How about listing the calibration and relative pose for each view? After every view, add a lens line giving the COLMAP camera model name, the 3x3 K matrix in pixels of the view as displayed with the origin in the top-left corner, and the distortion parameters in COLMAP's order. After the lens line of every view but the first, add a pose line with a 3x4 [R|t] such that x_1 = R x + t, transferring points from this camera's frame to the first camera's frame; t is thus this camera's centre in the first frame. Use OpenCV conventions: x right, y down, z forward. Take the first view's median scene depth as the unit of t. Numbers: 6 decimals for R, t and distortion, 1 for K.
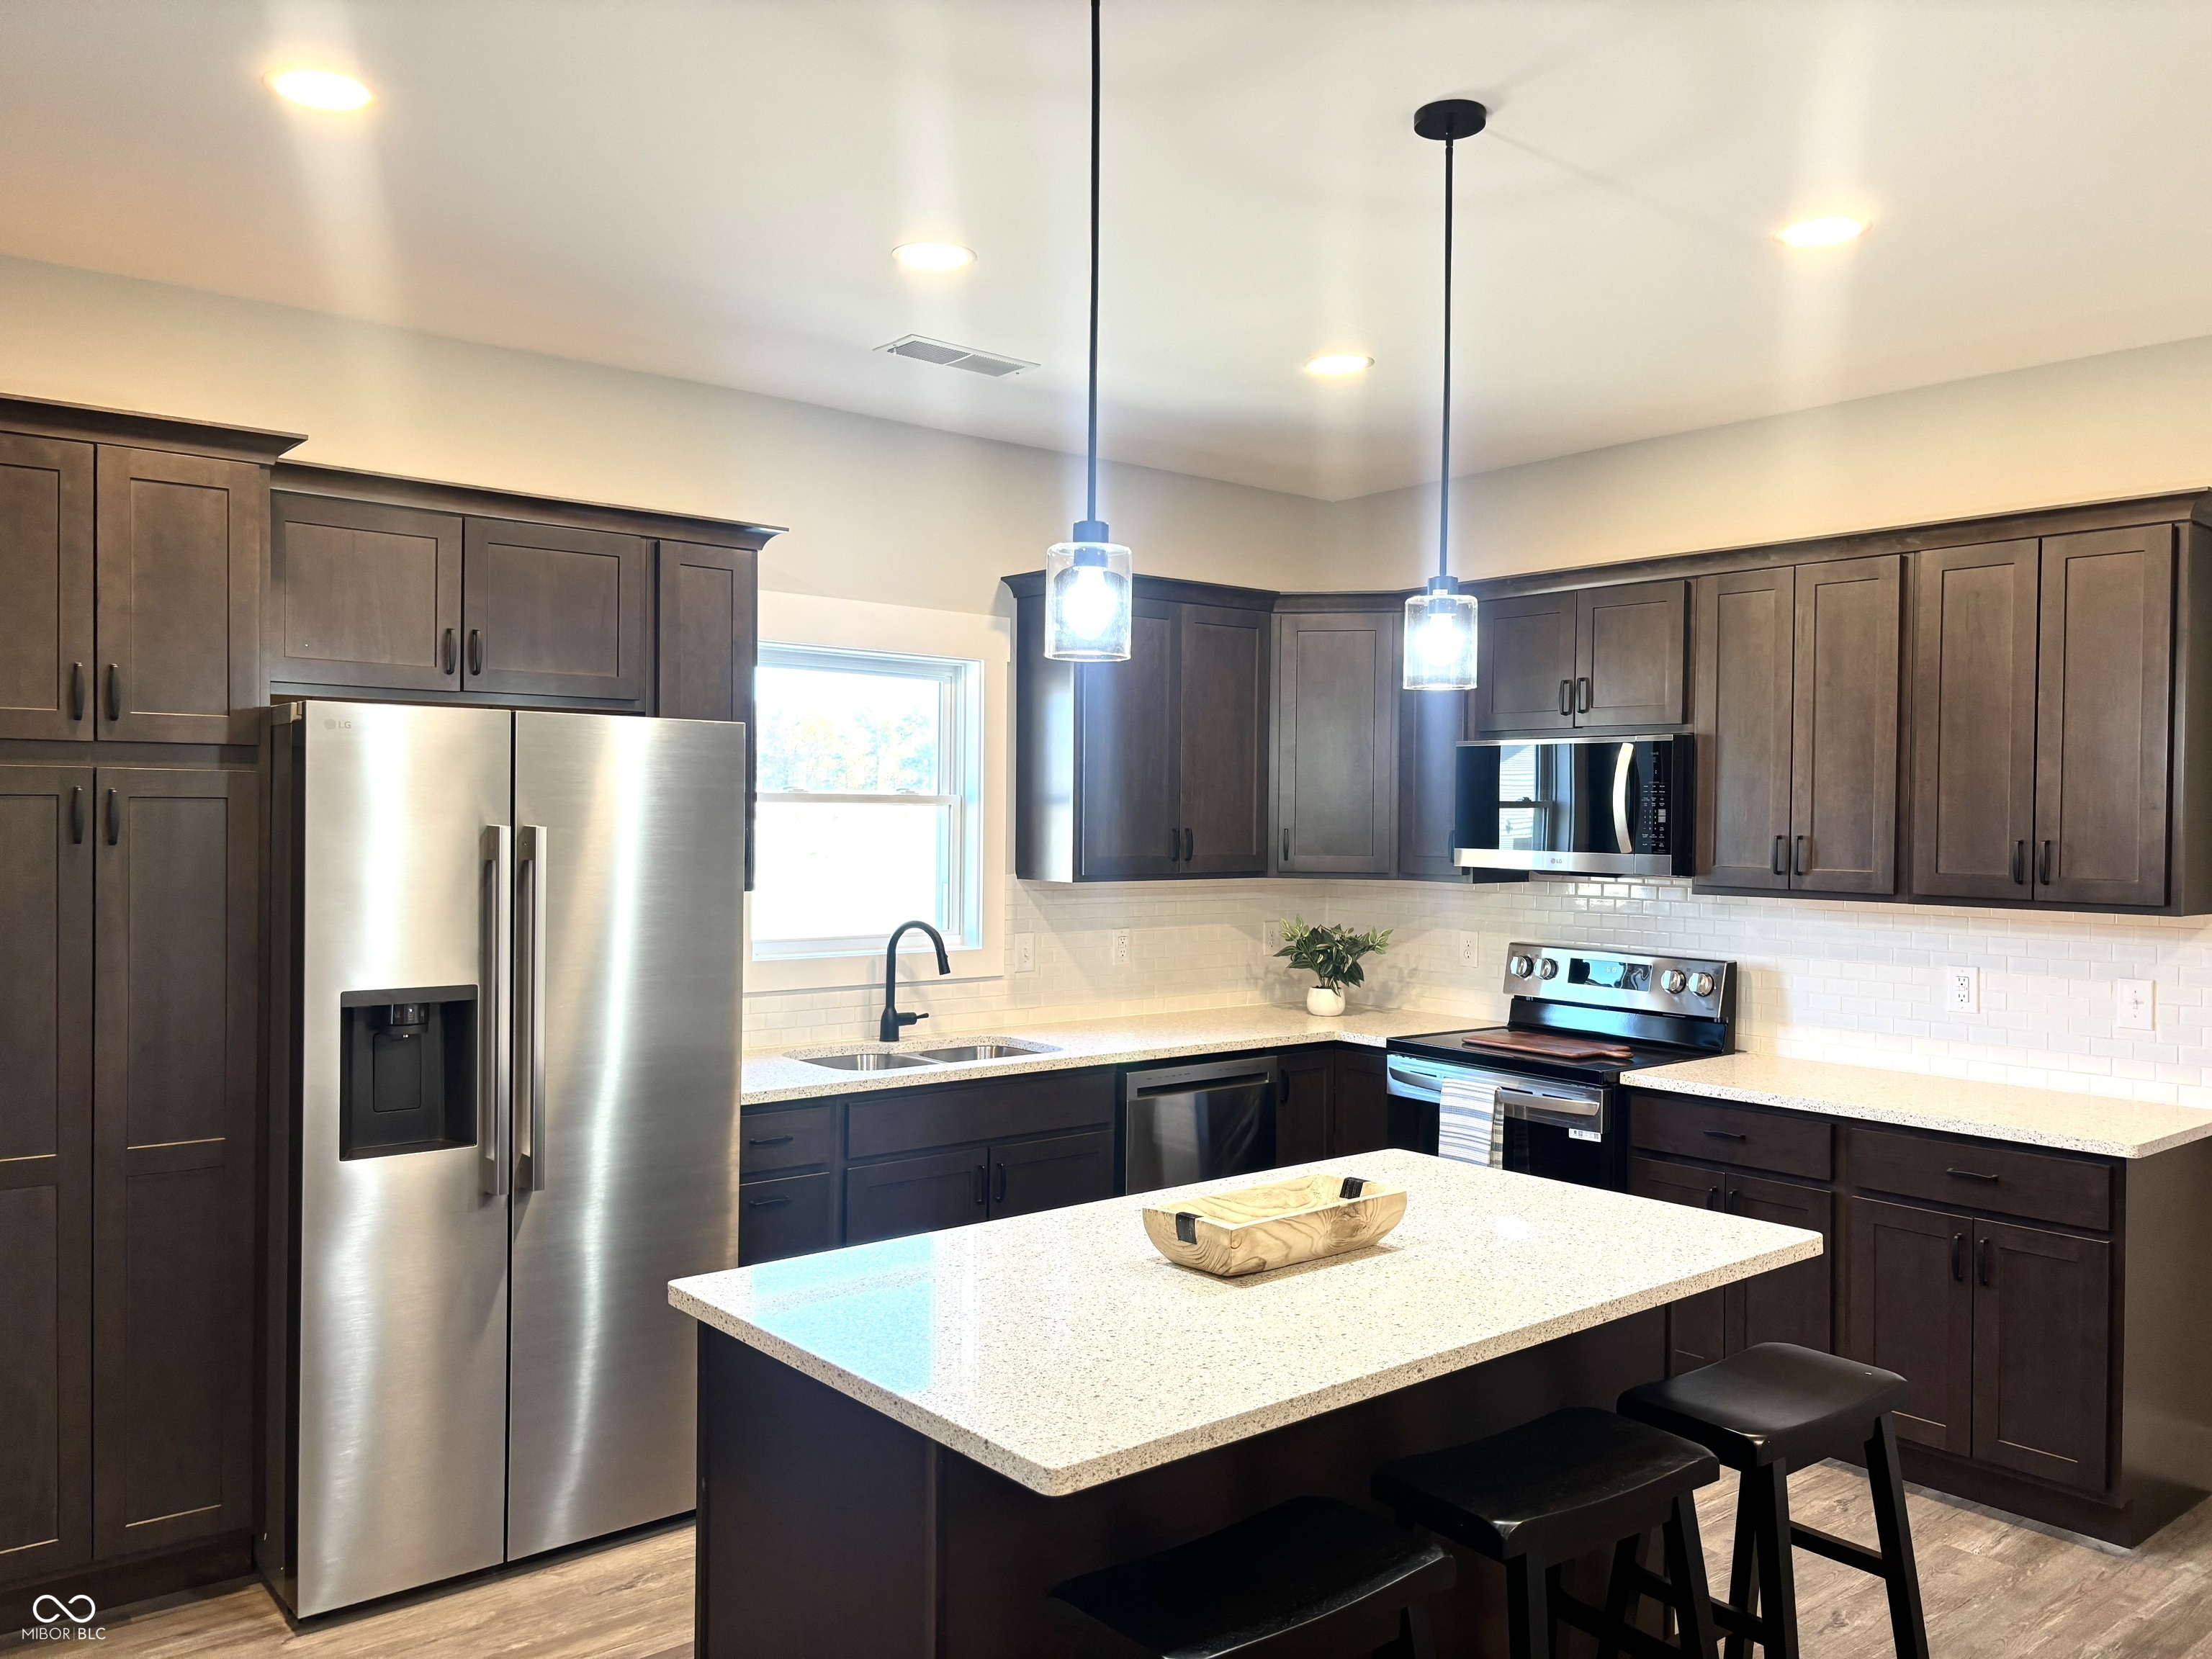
lens RADIAL K [[1664.3, 0, 1112.5], [0, 1664.3, 835.0], [0, 0, 1]] dist [0.061202, -0.071008]
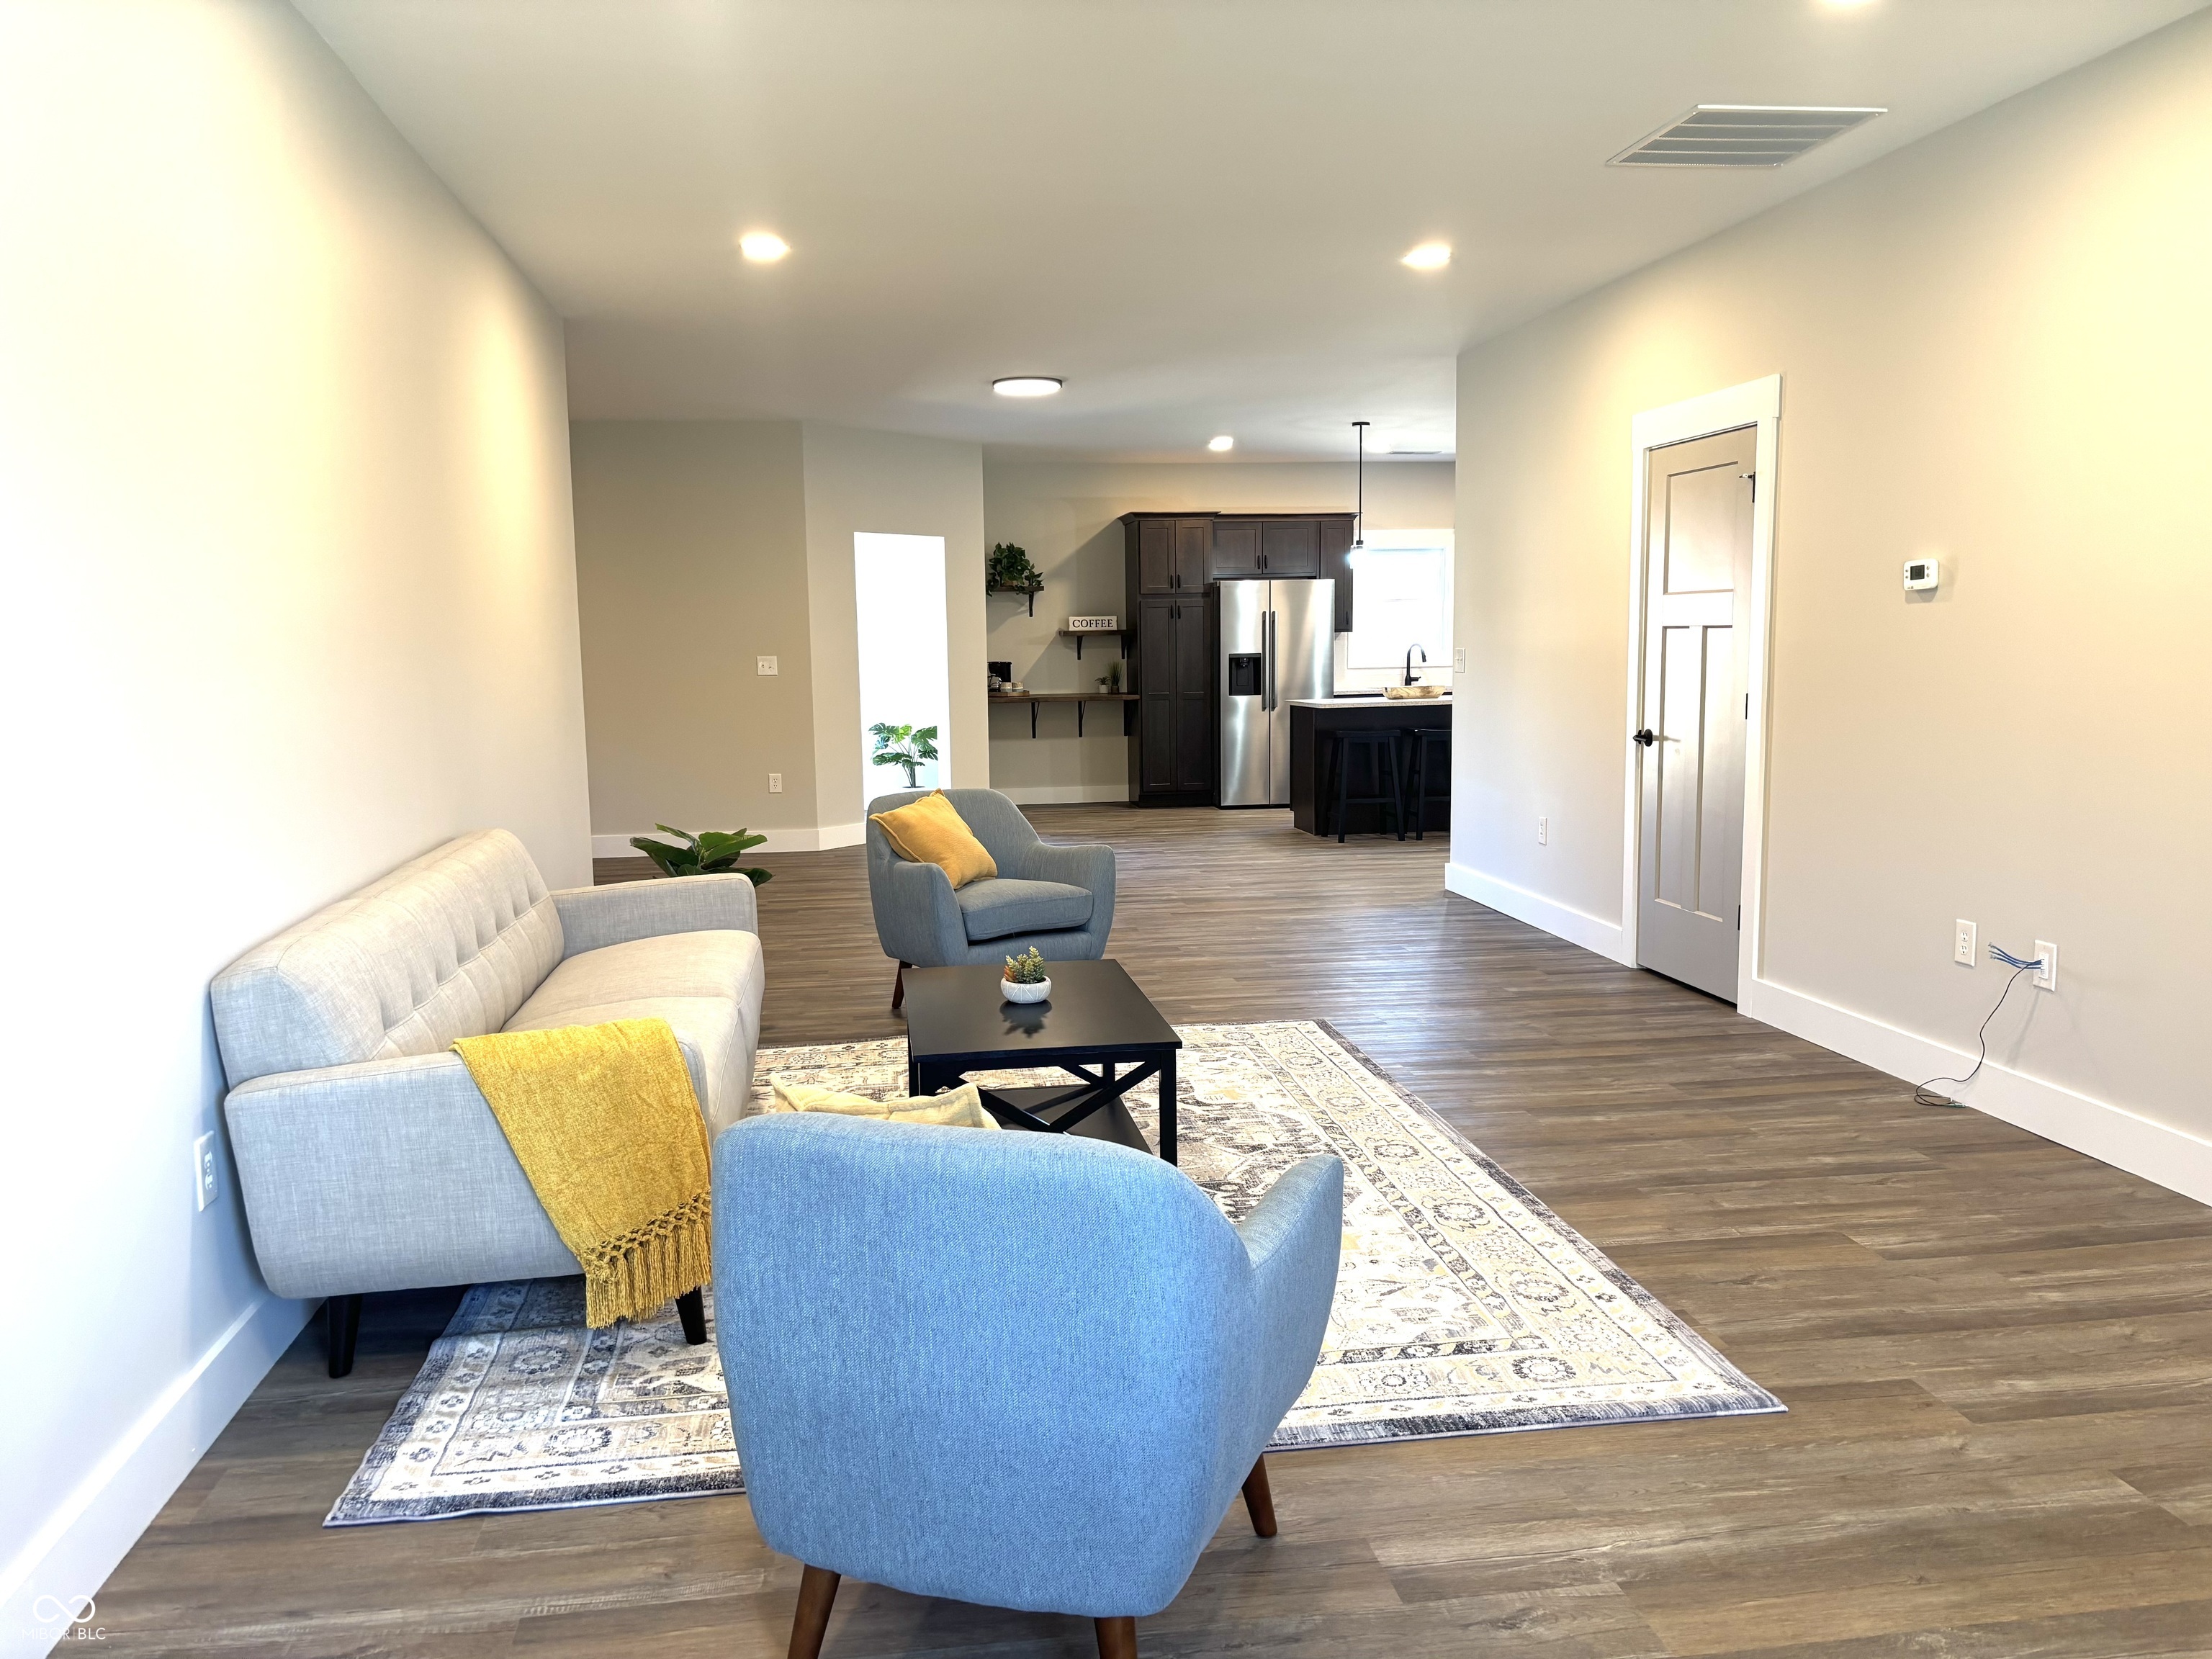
lens RADIAL K [[1664.3, 0, 1112.5], [0, 1664.3, 835.0], [0, 0, 1]] dist [0.061202, -0.071008]
pose [[0.857651, 0.036848, -0.512910, 1.131175], [0.019760, 0.994331, 0.104476, 0.084676], [0.513852, -0.099739, 0.852061, -2.144117]]
